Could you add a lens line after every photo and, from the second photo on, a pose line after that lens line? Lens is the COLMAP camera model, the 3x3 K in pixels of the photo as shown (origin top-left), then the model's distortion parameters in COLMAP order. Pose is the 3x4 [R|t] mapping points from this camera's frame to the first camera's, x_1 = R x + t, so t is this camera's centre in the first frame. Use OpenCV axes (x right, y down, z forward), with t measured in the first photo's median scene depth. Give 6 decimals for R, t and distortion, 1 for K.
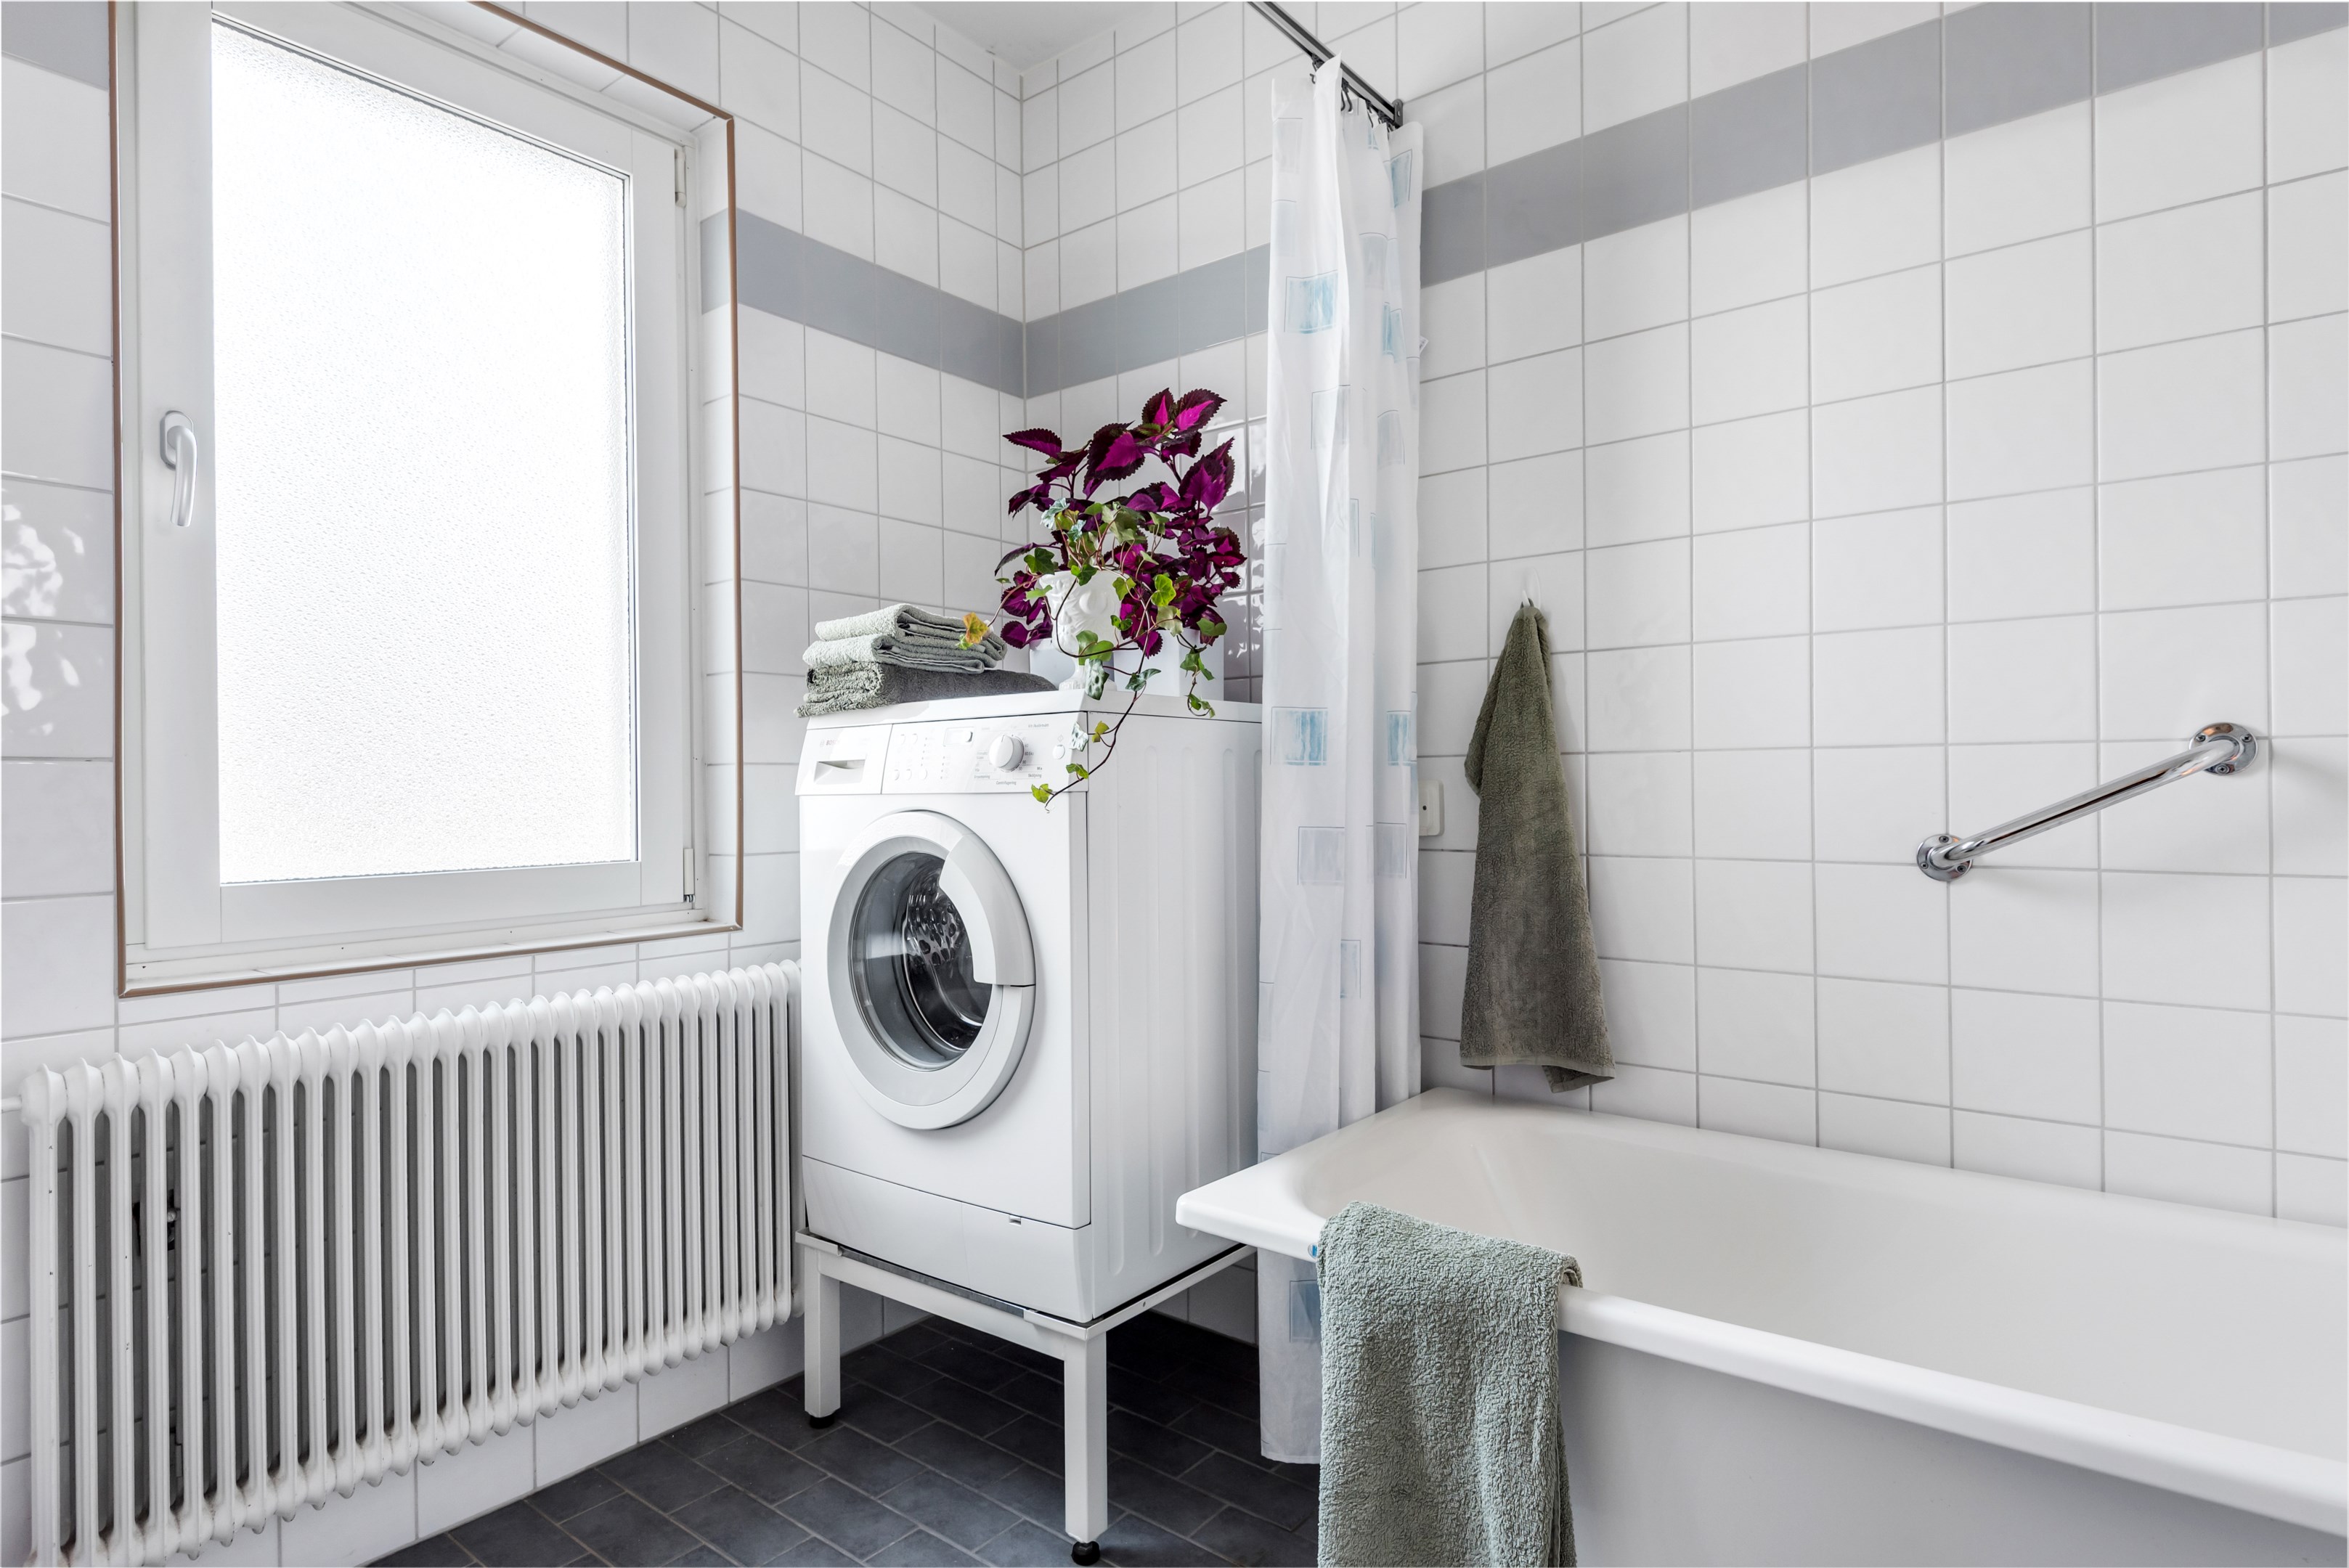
lens RADIAL K [[1209.5, 0, 1174.5], [0, 1209.5, 784.0], [0, 0, 1]] dist [0.002545, 0.000145]
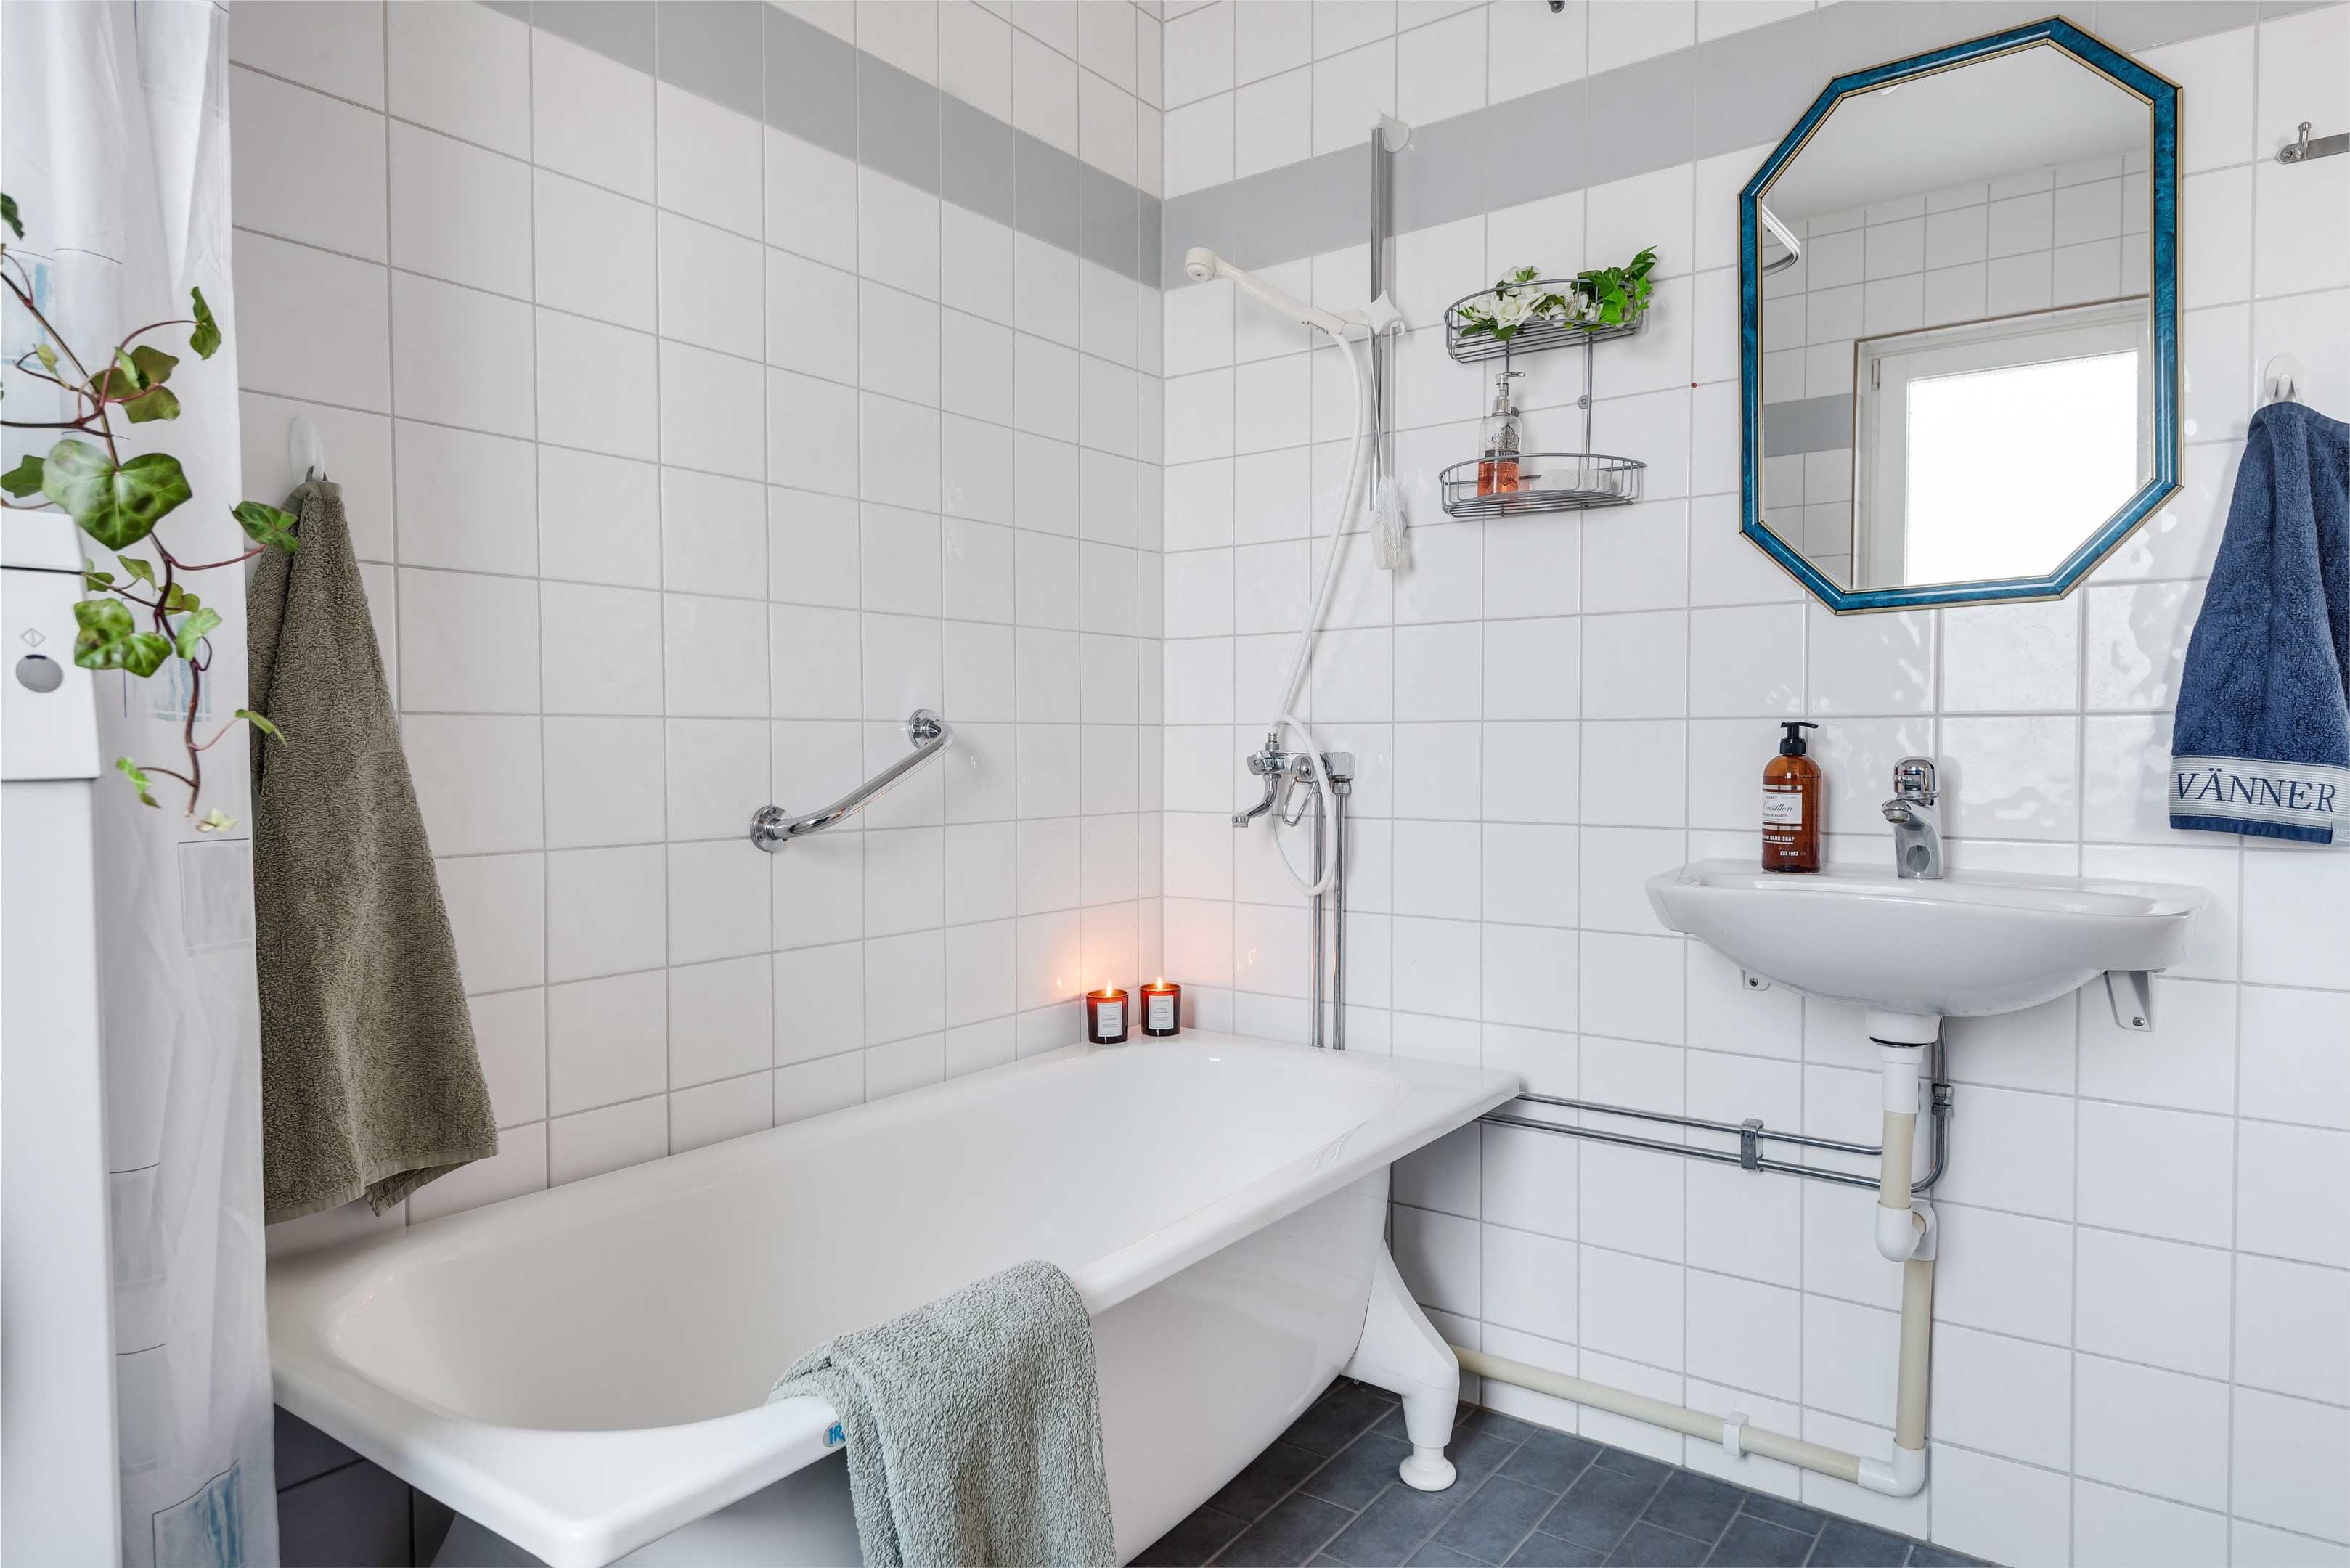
lens RADIAL K [[1397.3, 0, 1177.1], [0, 1397.3, 790.0], [0, 0, 1]] dist [0.001184, 0.000455]
pose [[-0.038772, -0.020941, 0.999029, -0.499466], [0.005779, 0.999759, 0.021181, 0.004264], [-0.999231, 0.006595, -0.038642, 0.621546]]
